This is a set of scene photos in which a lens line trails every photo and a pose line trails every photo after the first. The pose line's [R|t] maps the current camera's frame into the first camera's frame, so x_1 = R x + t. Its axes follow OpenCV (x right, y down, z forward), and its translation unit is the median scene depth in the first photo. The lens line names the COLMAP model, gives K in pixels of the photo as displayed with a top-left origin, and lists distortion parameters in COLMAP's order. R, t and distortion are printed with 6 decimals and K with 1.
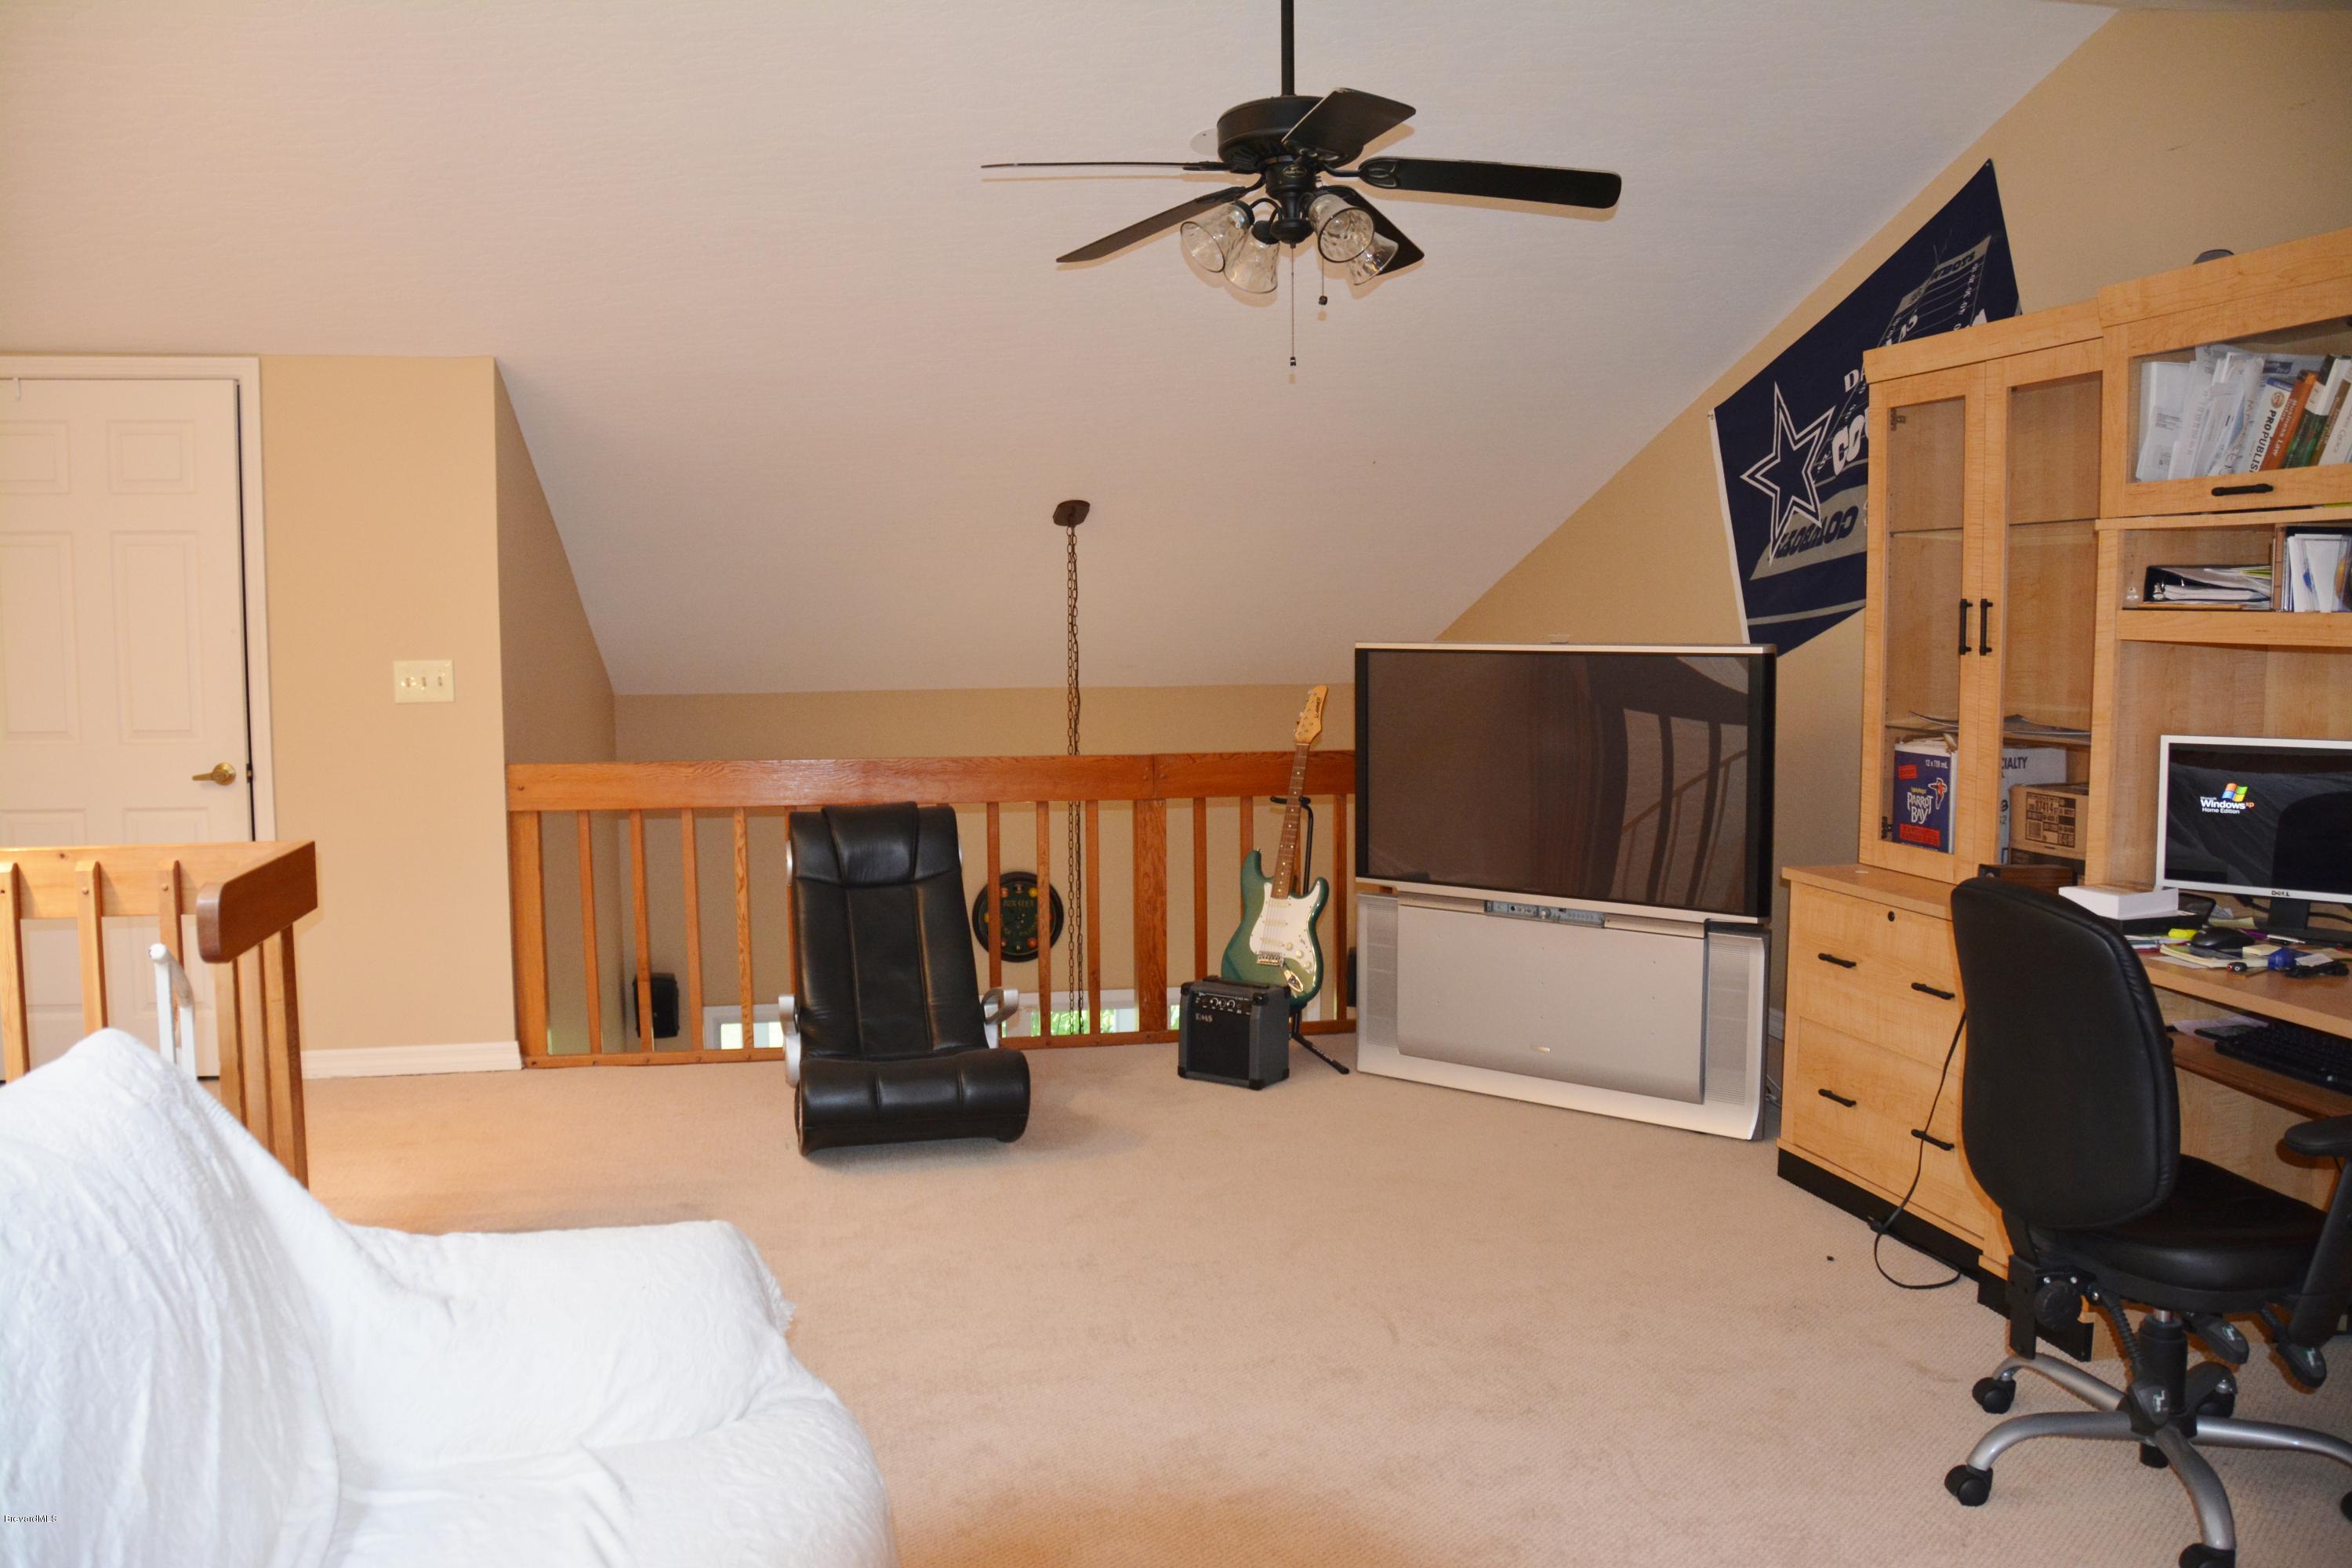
lens RADIAL K [[1838.5, 0, 1173.0], [0, 1838.5, 783.8], [0, 0, 1]] dist [-0.152691, 0.103672]
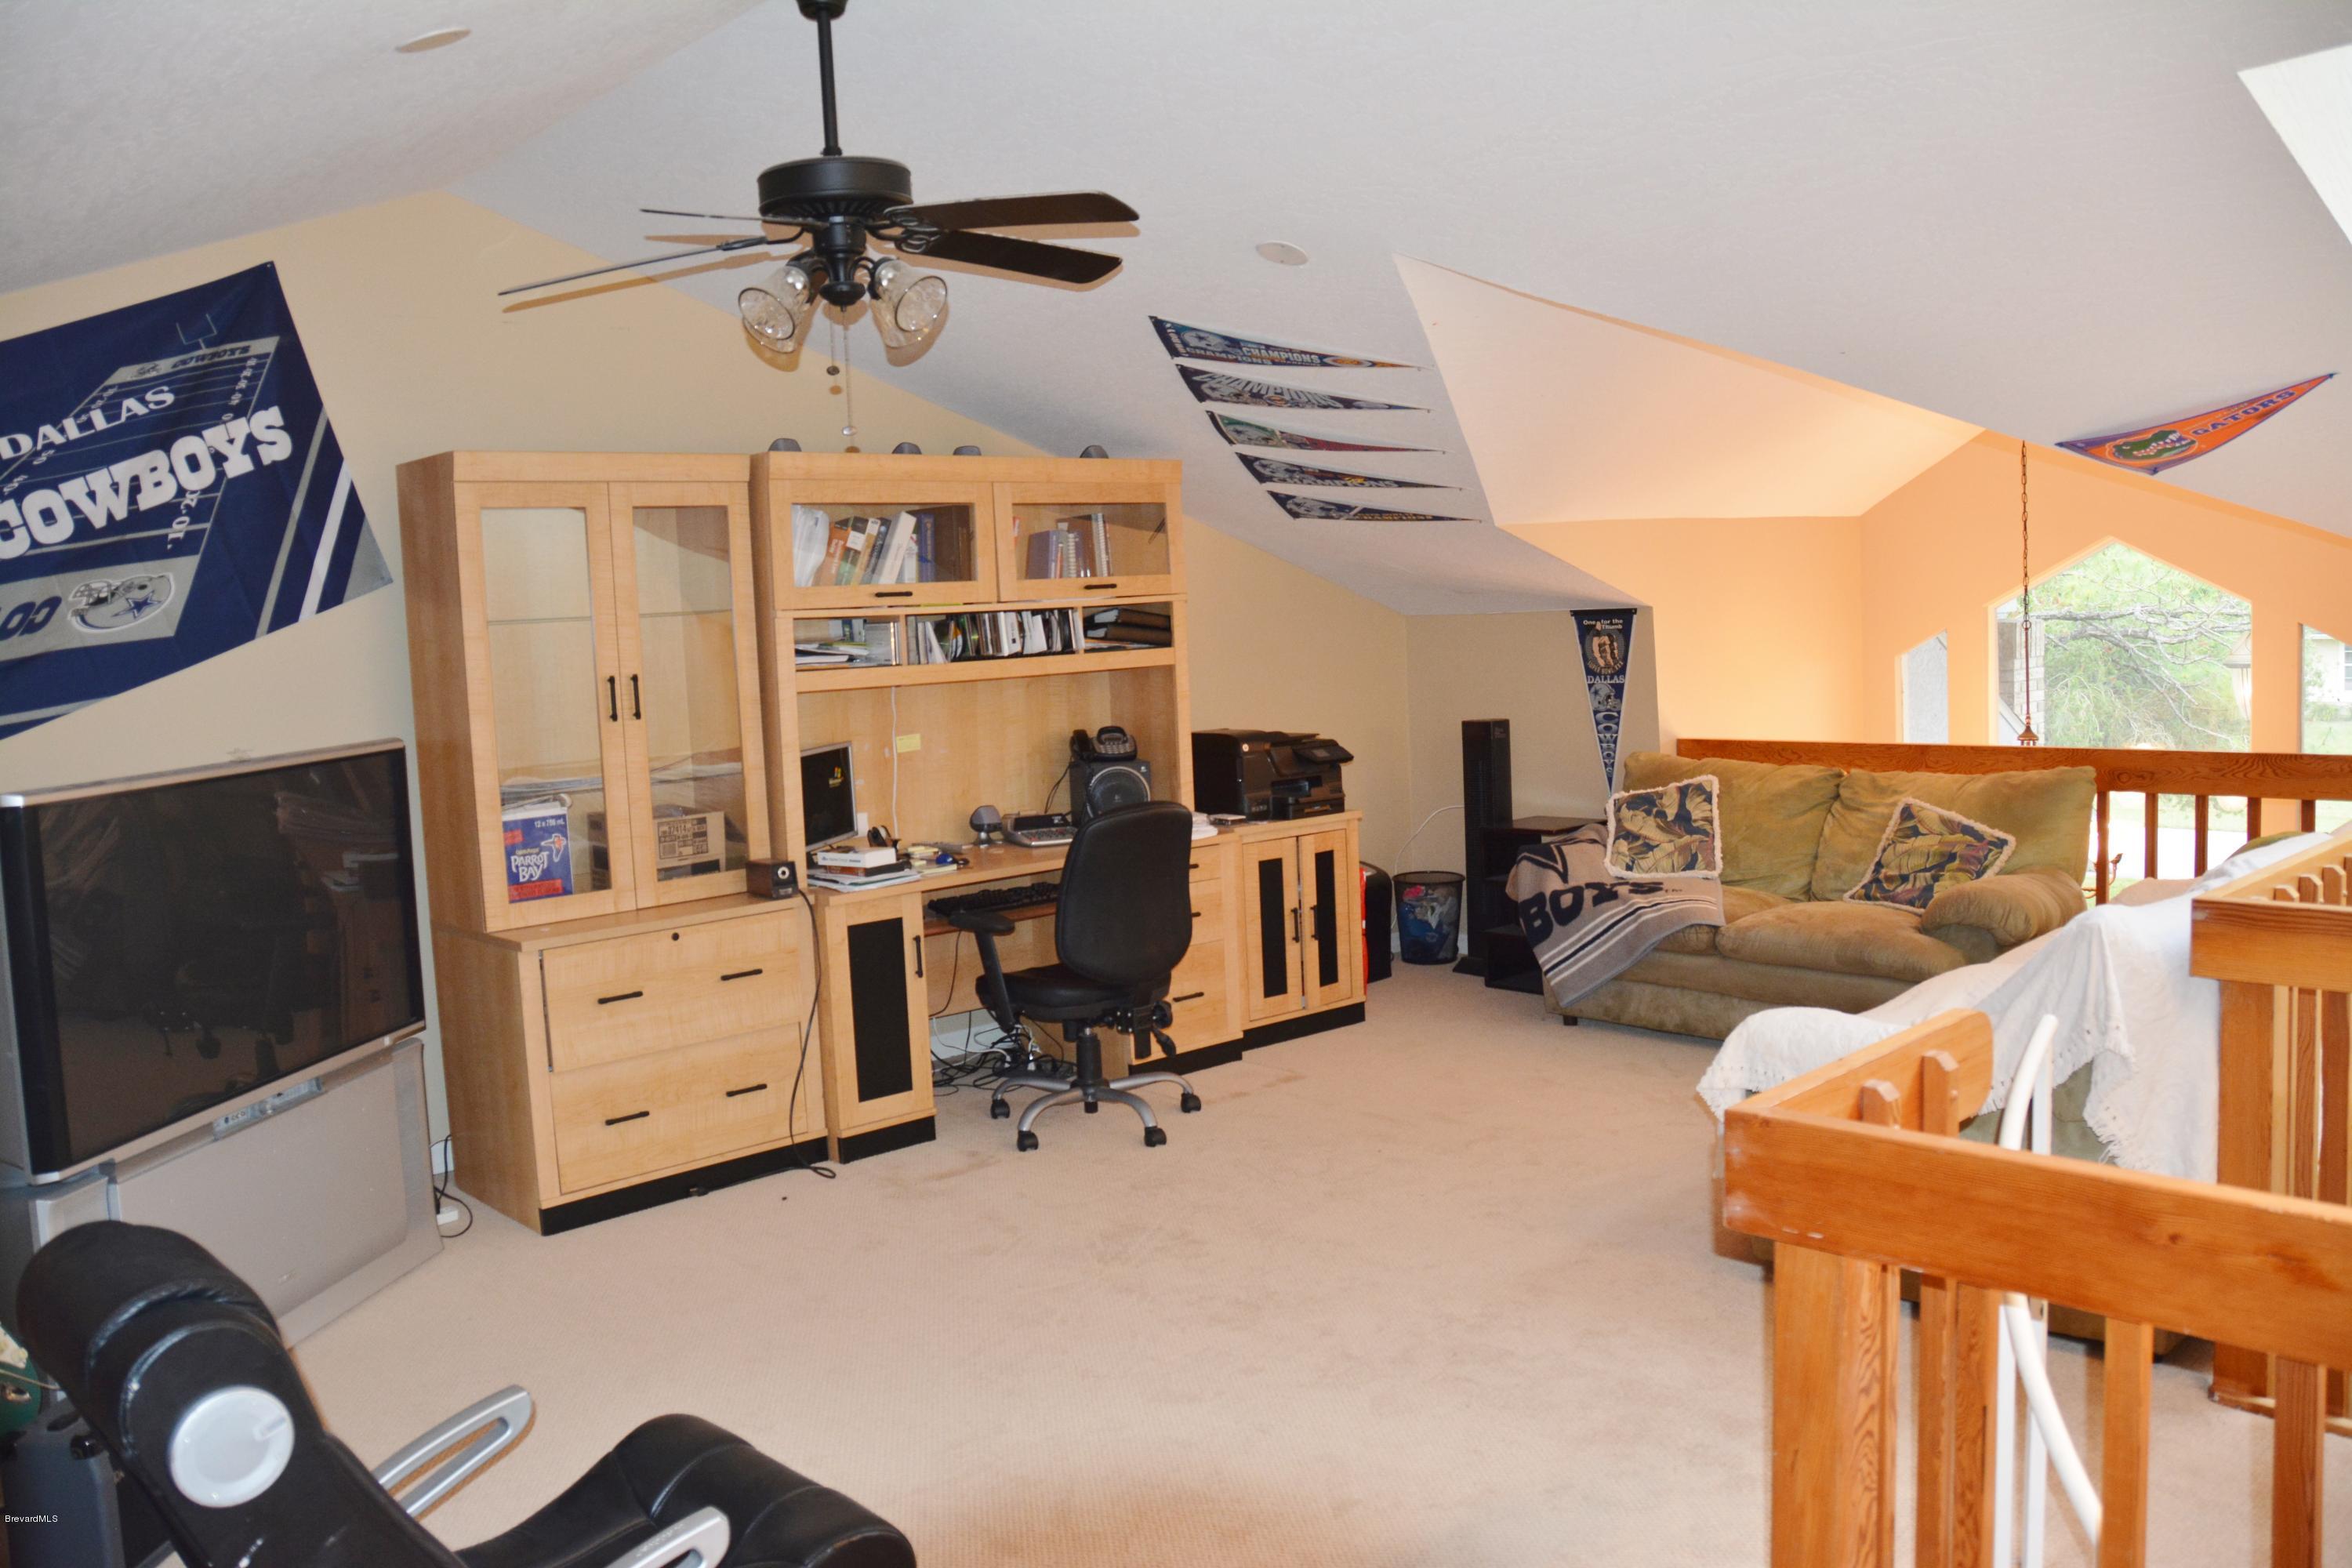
lens RADIAL K [[1838.5, 0, 1172.9], [0, 1838.5, 773.3], [0, 0, 1]] dist [-0.152691, 0.103672]
pose [[-0.507012, -0.052919, 0.860313, -0.693707], [0.126009, 0.982839, 0.134717, -0.133398], [-0.852678, 0.176711, -0.491643, 1.104452]]
